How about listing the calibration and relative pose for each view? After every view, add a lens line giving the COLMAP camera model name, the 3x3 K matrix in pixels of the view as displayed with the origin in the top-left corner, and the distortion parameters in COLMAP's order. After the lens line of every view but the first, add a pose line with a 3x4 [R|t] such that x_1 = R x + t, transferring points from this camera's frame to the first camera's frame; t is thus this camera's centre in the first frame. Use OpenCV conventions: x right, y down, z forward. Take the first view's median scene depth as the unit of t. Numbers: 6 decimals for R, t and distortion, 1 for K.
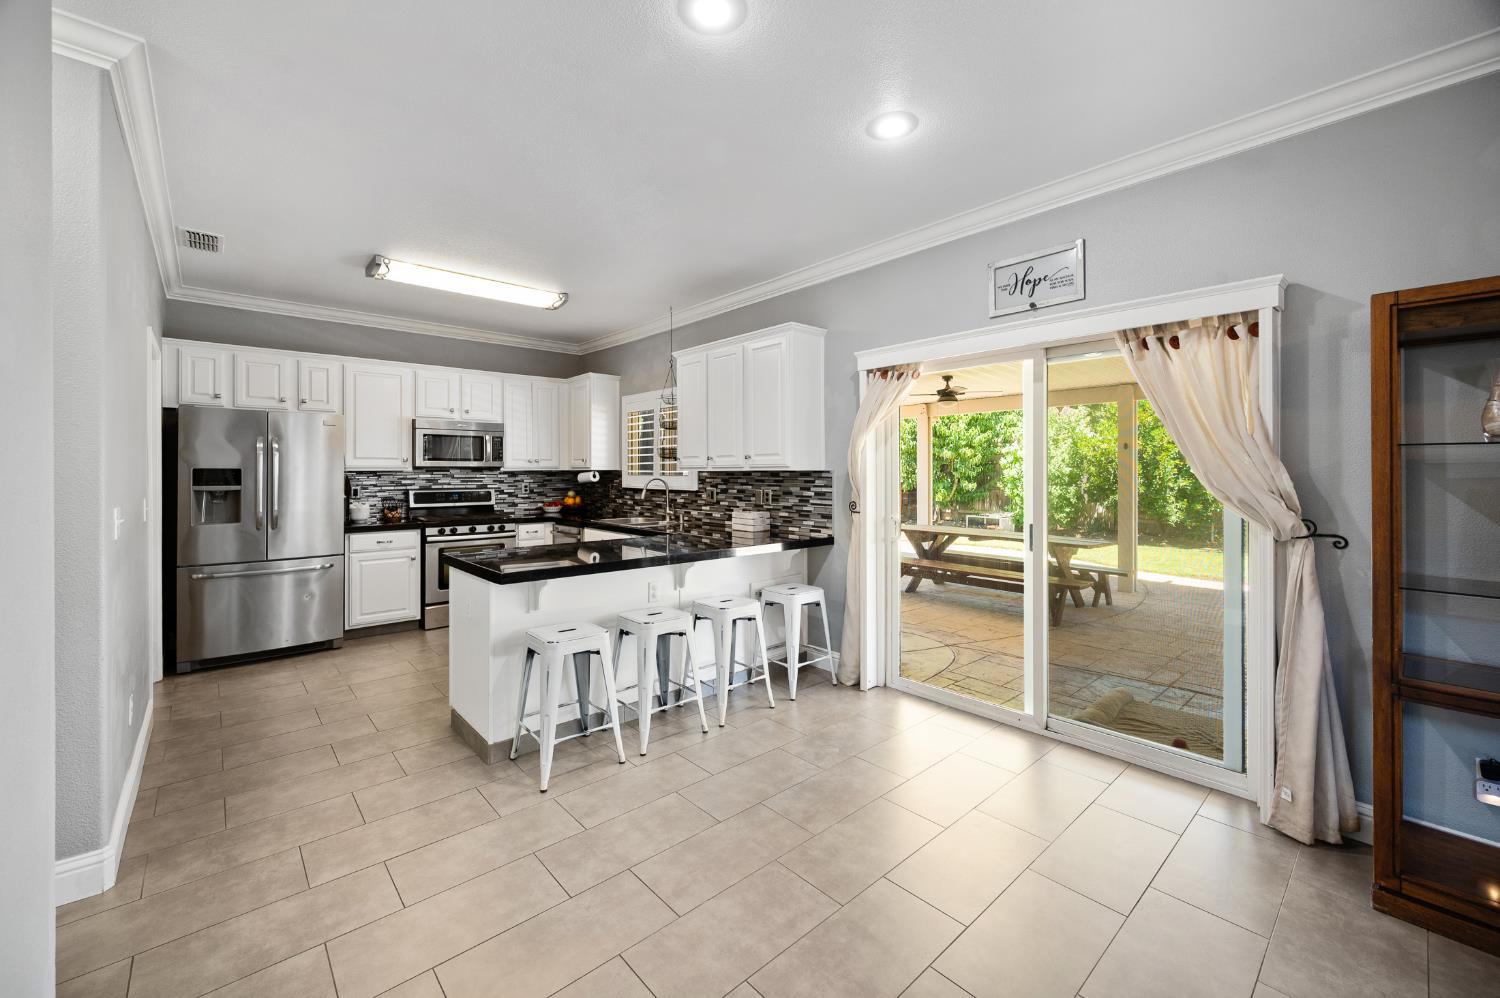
lens RADIAL K [[601.6, 0, 750.4], [0, 601.6, 473.3], [0, 0, 1]] dist [-0.000466, 0.000063]
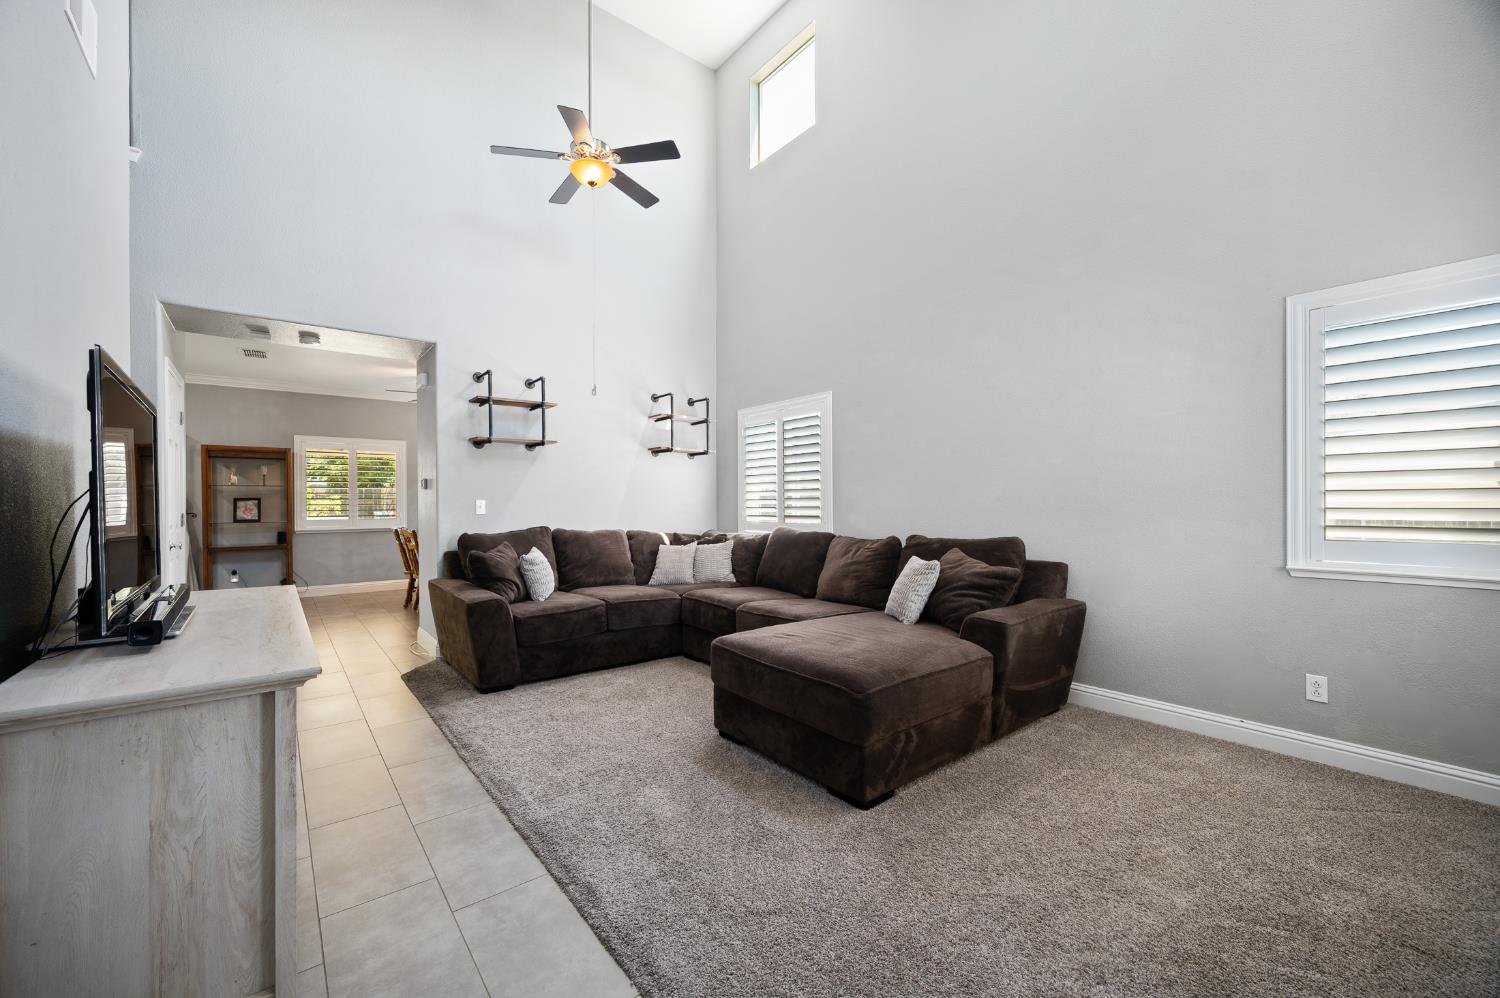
lens RADIAL K [[595.8, 0, 747.6], [0, 595.8, 503.1], [0, 0, 1]] dist [-0.000009, -0.000004]
pose [[0.053523, -0.000045, 0.998567, -1.176584], [0.011794, 0.999930, -0.000587, 0.050407], [-0.998497, 0.011809, 0.053520, -1.225795]]
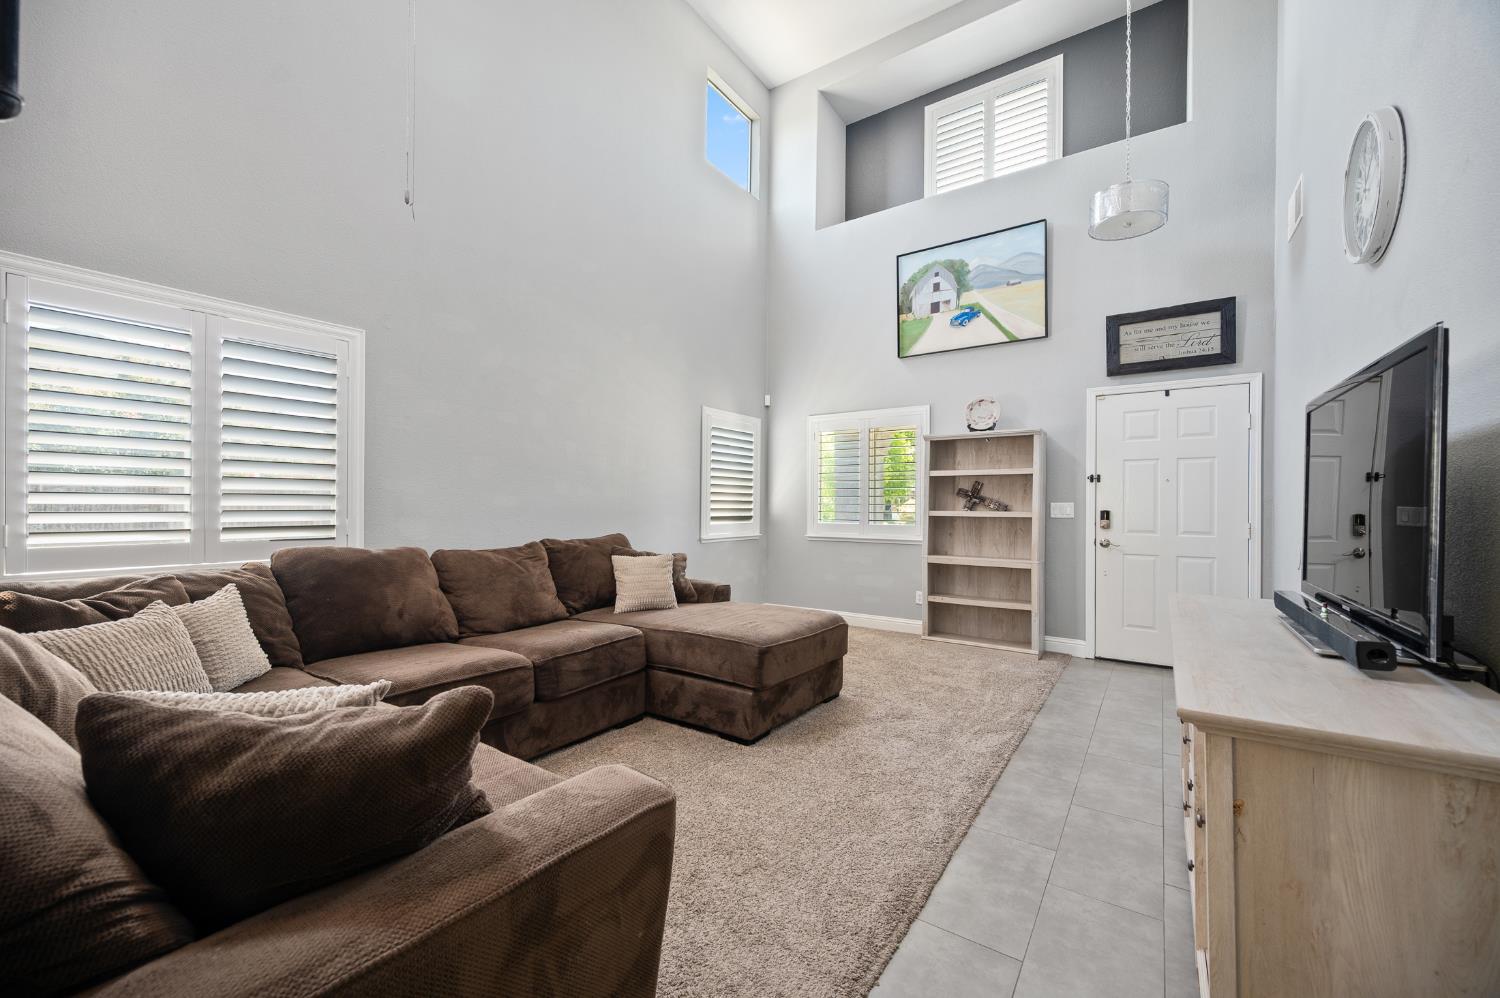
lens RADIAL K [[595.8, 0, 747.6], [0, 595.8, 503.1], [0, 0, 1]] dist [-0.000009, -0.000004]
pose [[-0.972695, -0.005552, -0.232019, -0.228149], [-0.006000, 0.999981, 0.001225, 0.046406], [0.232008, 0.002584, -0.972710, -0.417476]]
